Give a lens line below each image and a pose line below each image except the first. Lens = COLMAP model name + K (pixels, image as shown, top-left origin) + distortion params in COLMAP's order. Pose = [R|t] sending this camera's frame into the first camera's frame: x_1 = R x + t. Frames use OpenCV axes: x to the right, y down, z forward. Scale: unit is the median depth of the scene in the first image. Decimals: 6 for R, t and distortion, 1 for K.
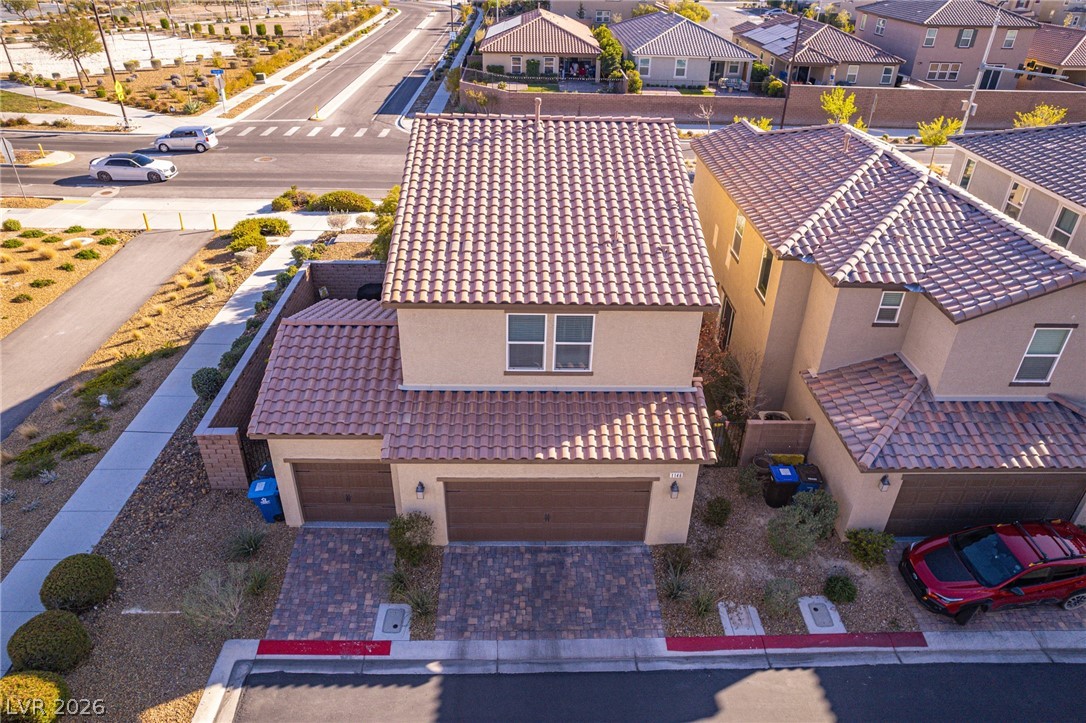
lens RADIAL K [[696.5, 0, 546.1], [0, 696.5, 360.1], [0, 0, 1]] dist [-0.070751, 0.066462]
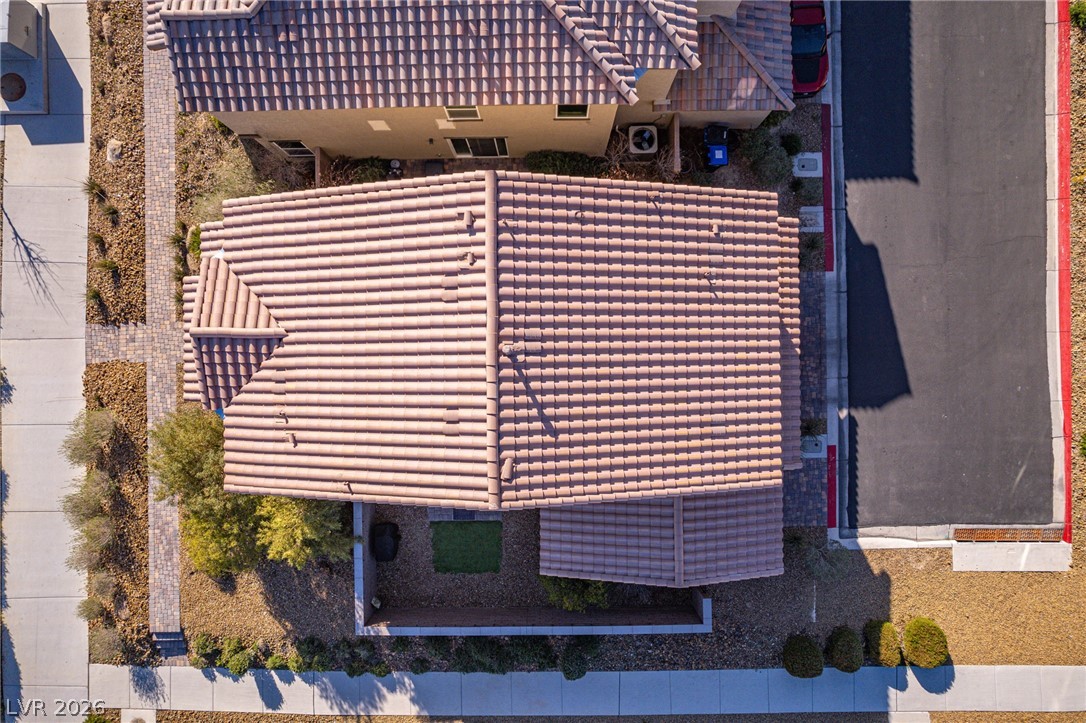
lens RADIAL K [[696.5, 0, 546.1], [0, 696.5, 360.1], [0, 0, 1]] dist [-0.070751, 0.066462]
pose [[0.019767, -0.999729, -0.012326, -0.014244], [0.542520, 0.000370, 0.840043, -0.797793], [-0.839810, -0.023292, 0.542380, 0.431979]]
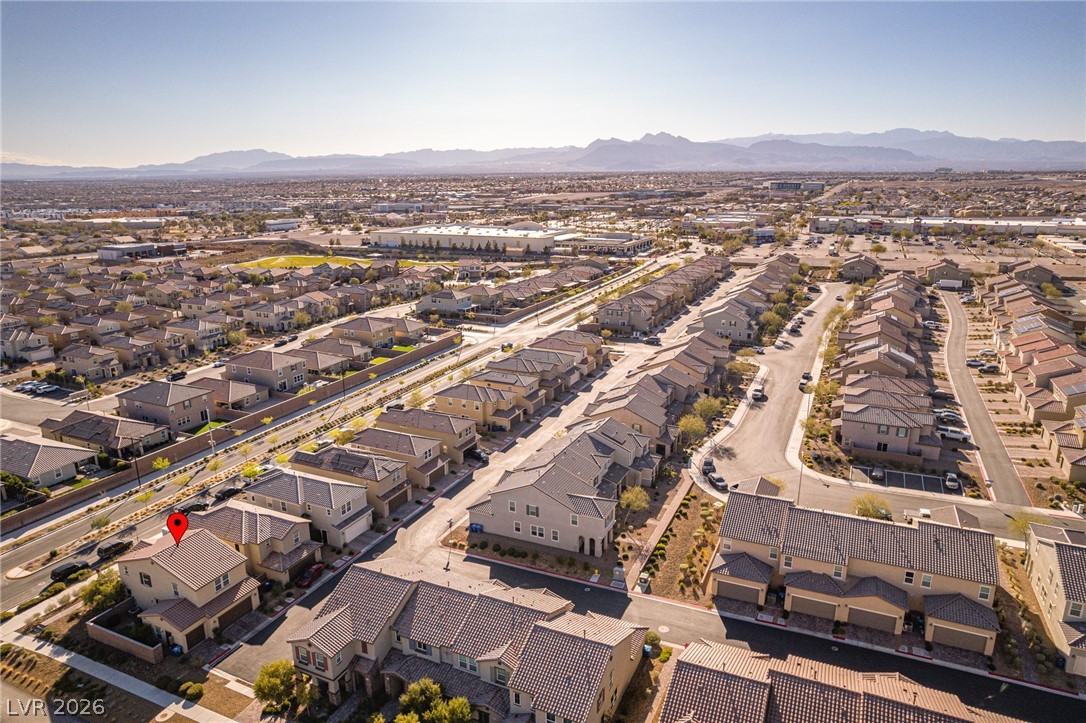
lens RADIAL K [[696.5, 0, 546.1], [0, 696.5, 360.1], [0, 0, 1]] dist [-0.070751, 0.066462]
pose [[0.446402, -0.263458, 0.855170, -1.812300], [0.475019, 0.879674, 0.023045, -0.288136], [-0.758342, 0.395934, 0.517835, -2.614497]]
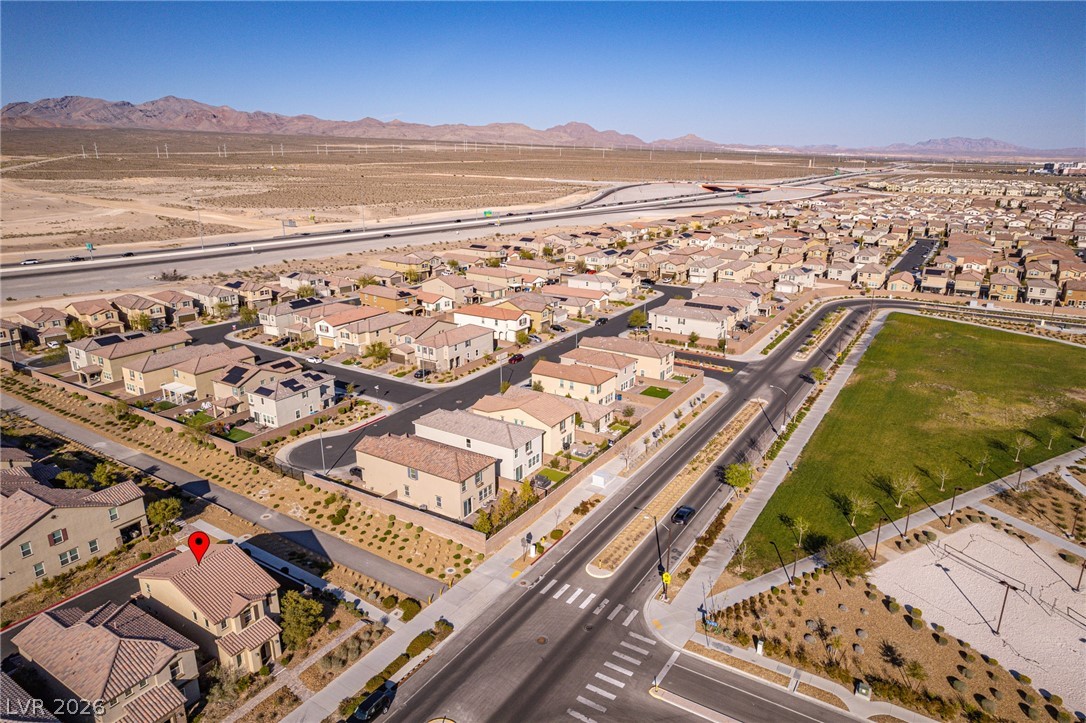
lens RADIAL K [[696.5, 0, 546.1], [0, 696.5, 360.1], [0, 0, 1]] dist [-0.070751, 0.066462]
pose [[-0.565756, 0.211188, -0.797070, 1.318158], [-0.441534, 0.738795, 0.509146, -3.041852], [0.696397, 0.639985, -0.324731, 2.229006]]
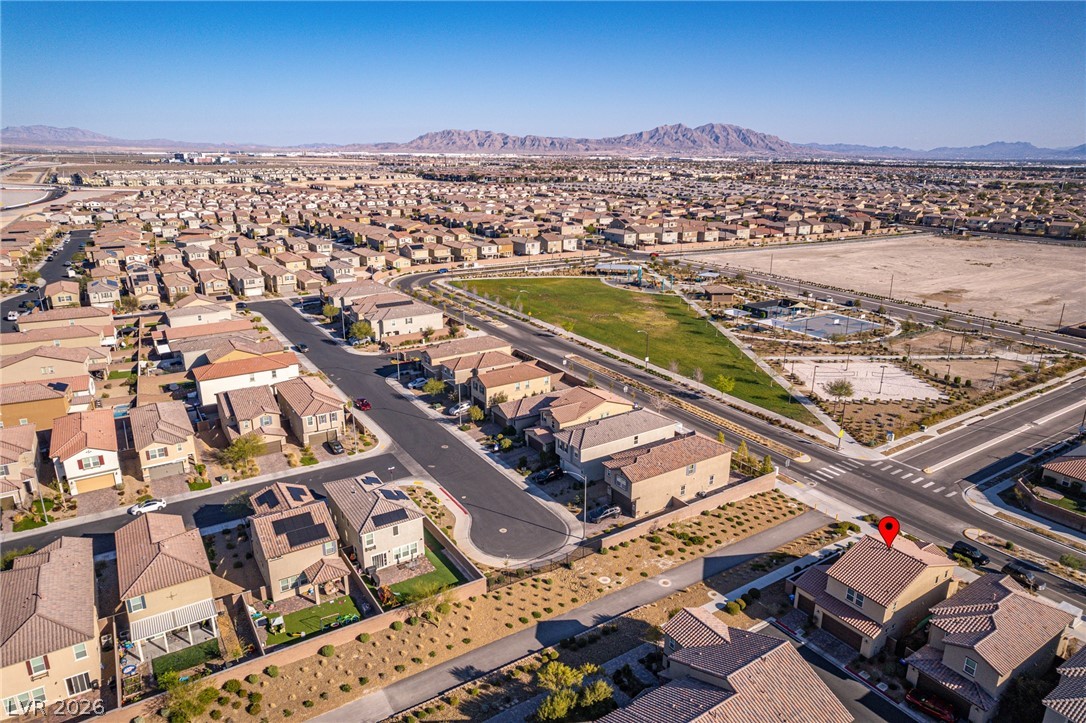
lens RADIAL K [[696.5, 0, 546.1], [0, 696.5, 360.1], [0, 0, 1]] dist [-0.070751, 0.066462]
pose [[0.515344, 0.231818, -0.825034, 1.566003], [-0.438068, 0.898694, -0.021117, -0.298415], [0.736558, 0.372303, 0.564688, -2.462937]]
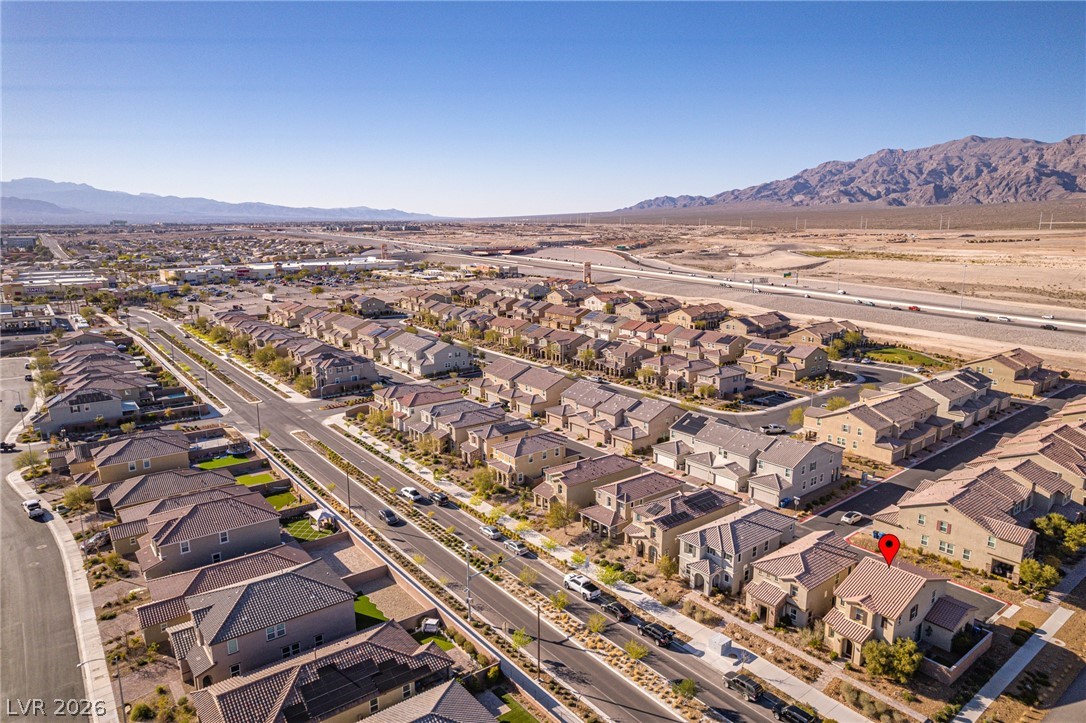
lens RADIAL K [[696.5, 0, 546.1], [0, 696.5, 360.1], [0, 0, 1]] dist [-0.070751, 0.066462]
pose [[-0.590111, -0.183000, 0.786308, -1.454925], [0.408817, 0.772125, 0.486510, -3.435680], [-0.696159, 0.608551, -0.380826, 2.680195]]
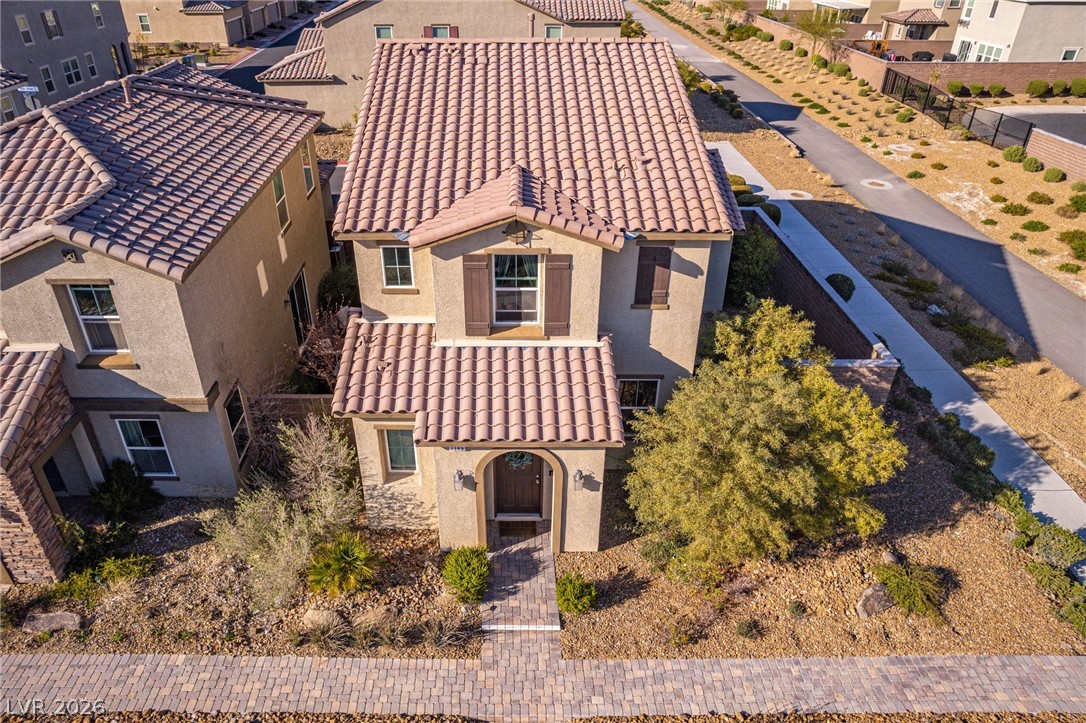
lens RADIAL K [[725.1, 0, 490.2], [0, 725.1, 360.4], [0, 0, 1]] dist [-0.009427, -0.004325]
pose [[-0.998606, -0.046369, 0.025221, 0.005622], [0.000924, 0.462385, 0.886679, -0.805194], [-0.052776, 0.885466, -0.461698, 1.463097]]
